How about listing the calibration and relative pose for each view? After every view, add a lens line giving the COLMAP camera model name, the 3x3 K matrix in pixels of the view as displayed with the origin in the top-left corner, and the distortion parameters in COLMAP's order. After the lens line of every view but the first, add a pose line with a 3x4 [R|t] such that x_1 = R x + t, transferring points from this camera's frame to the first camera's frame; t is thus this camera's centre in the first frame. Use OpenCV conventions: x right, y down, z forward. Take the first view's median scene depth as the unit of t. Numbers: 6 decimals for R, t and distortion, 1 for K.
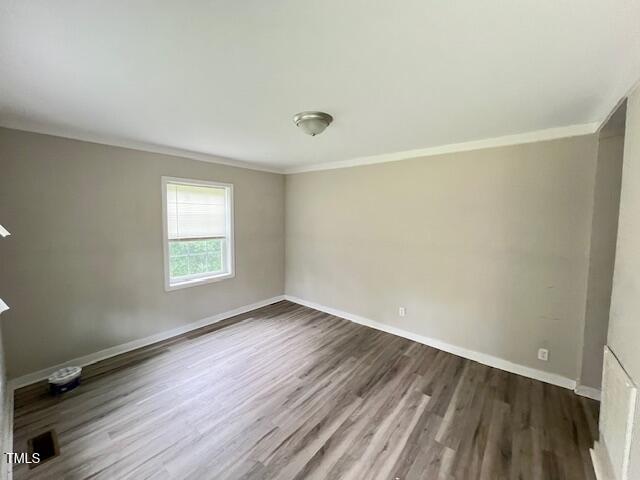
lens RADIAL K [[253.6, 0, 320.0], [0, 253.6, 240.0], [0, 0, 1]] dist [0.000847, 0.000116]
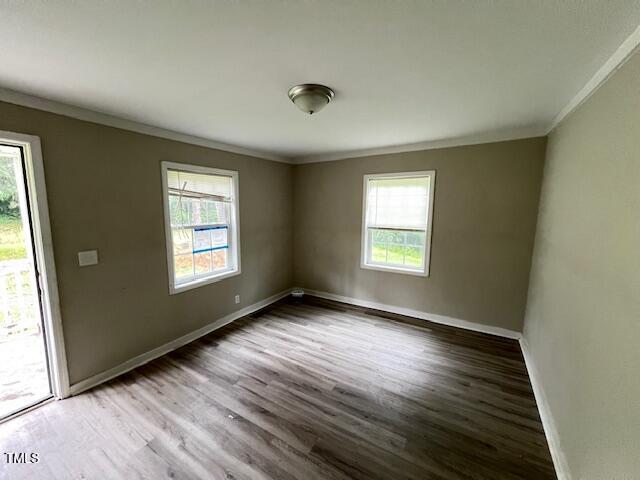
lens RADIAL K [[253.6, 0, 320.0], [0, 253.6, 240.0], [0, 0, 1]] dist [0.000847, 0.000116]
pose [[0.147715, 0.121401, -0.981551, 0.642140], [-0.092651, 0.989772, 0.108474, -0.058483], [0.984681, 0.074919, 0.157453, 0.676557]]
